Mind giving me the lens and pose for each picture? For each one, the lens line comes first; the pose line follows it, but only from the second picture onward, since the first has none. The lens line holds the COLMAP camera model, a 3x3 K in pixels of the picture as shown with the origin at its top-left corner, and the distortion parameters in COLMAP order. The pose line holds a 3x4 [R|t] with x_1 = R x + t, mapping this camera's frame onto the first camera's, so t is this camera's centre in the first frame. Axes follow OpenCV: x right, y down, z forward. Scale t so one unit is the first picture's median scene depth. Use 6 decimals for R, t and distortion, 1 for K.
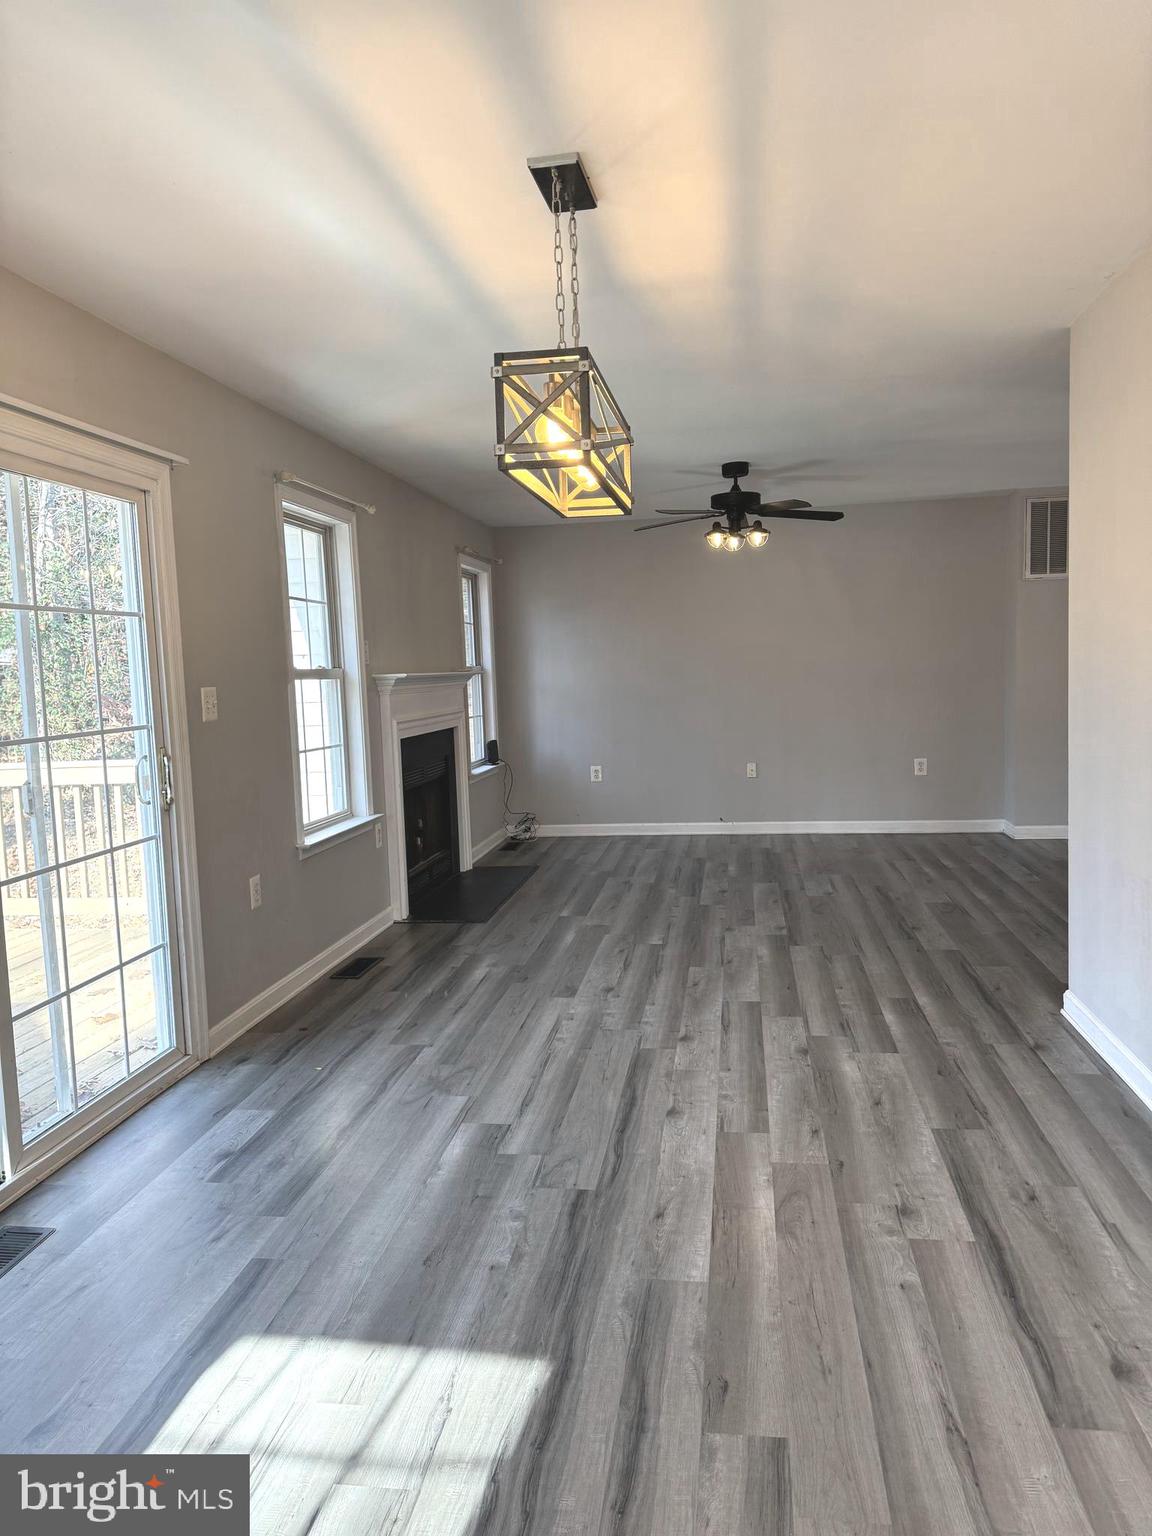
lens RADIAL K [[1113.7, 0, 576.0], [0, 1113.7, 768.0], [0, 0, 1]] dist [0.003967, 0.000952]
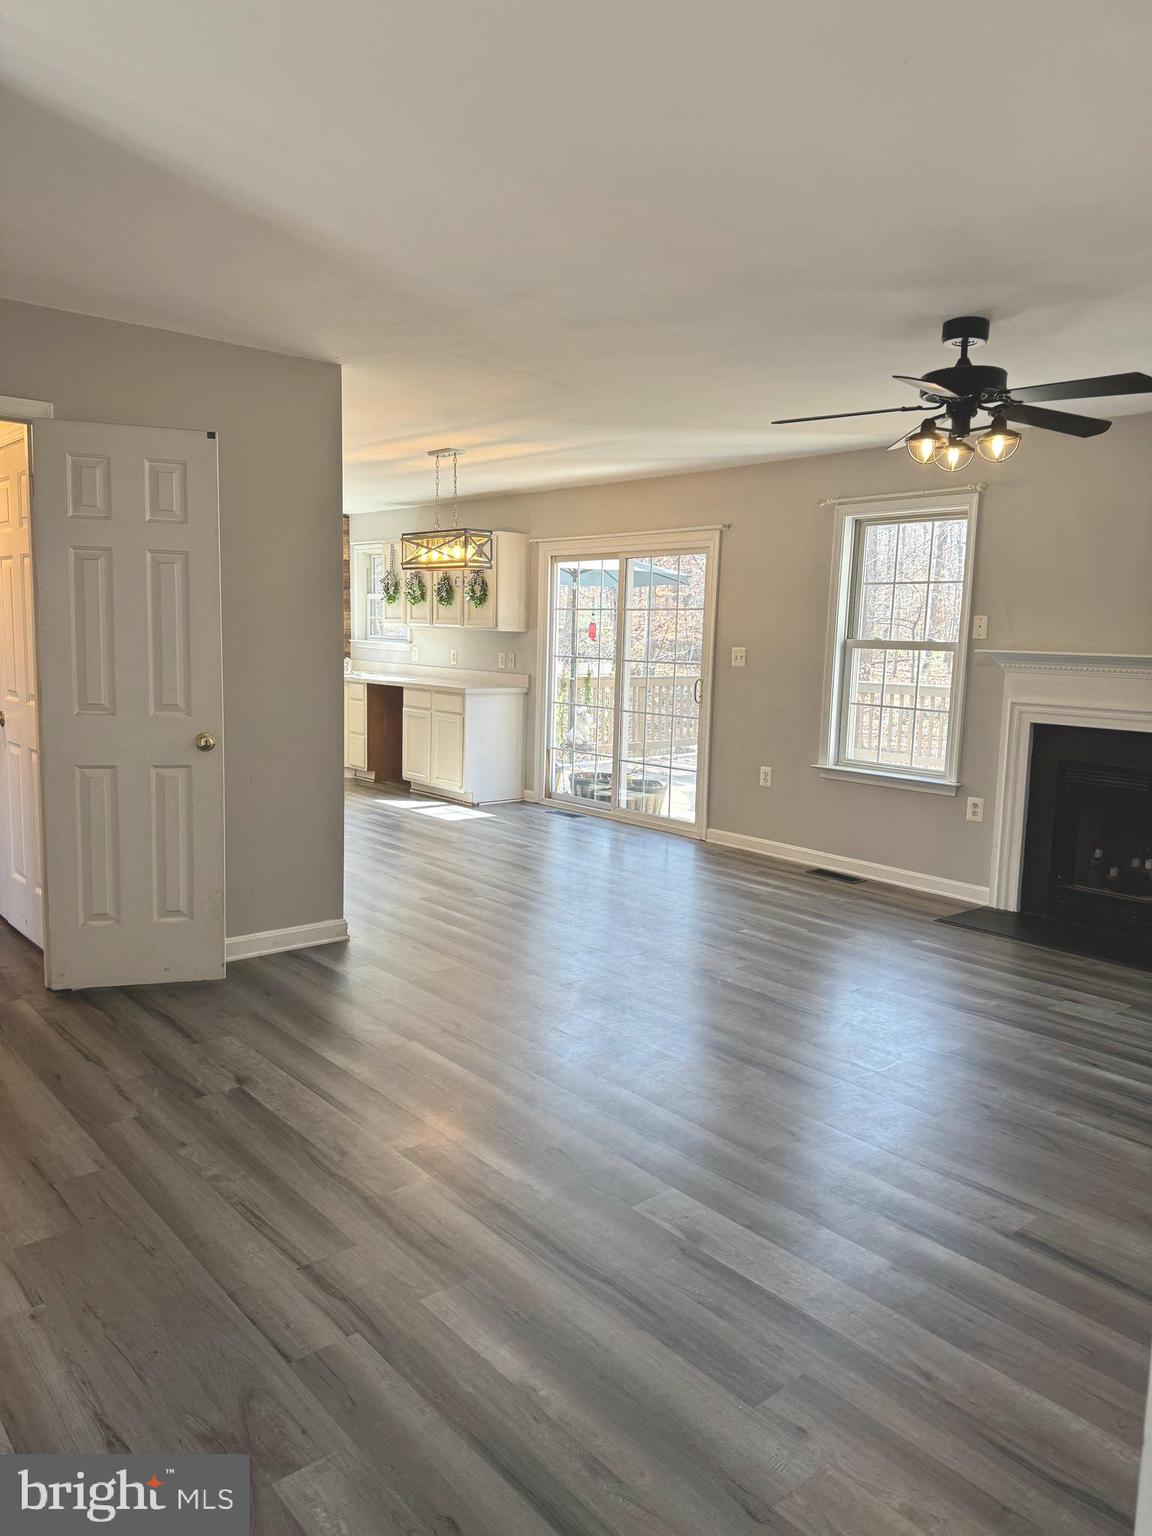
lens RADIAL K [[1113.7, 0, 576.0], [0, 1113.7, 768.0], [0, 0, 1]] dist [0.003967, 0.000952]
pose [[-0.663135, 0.111449, -0.740156, 0.984853], [-0.076366, 0.973619, 0.215022, -0.204790], [0.744594, 0.199112, -0.637130, 1.645504]]
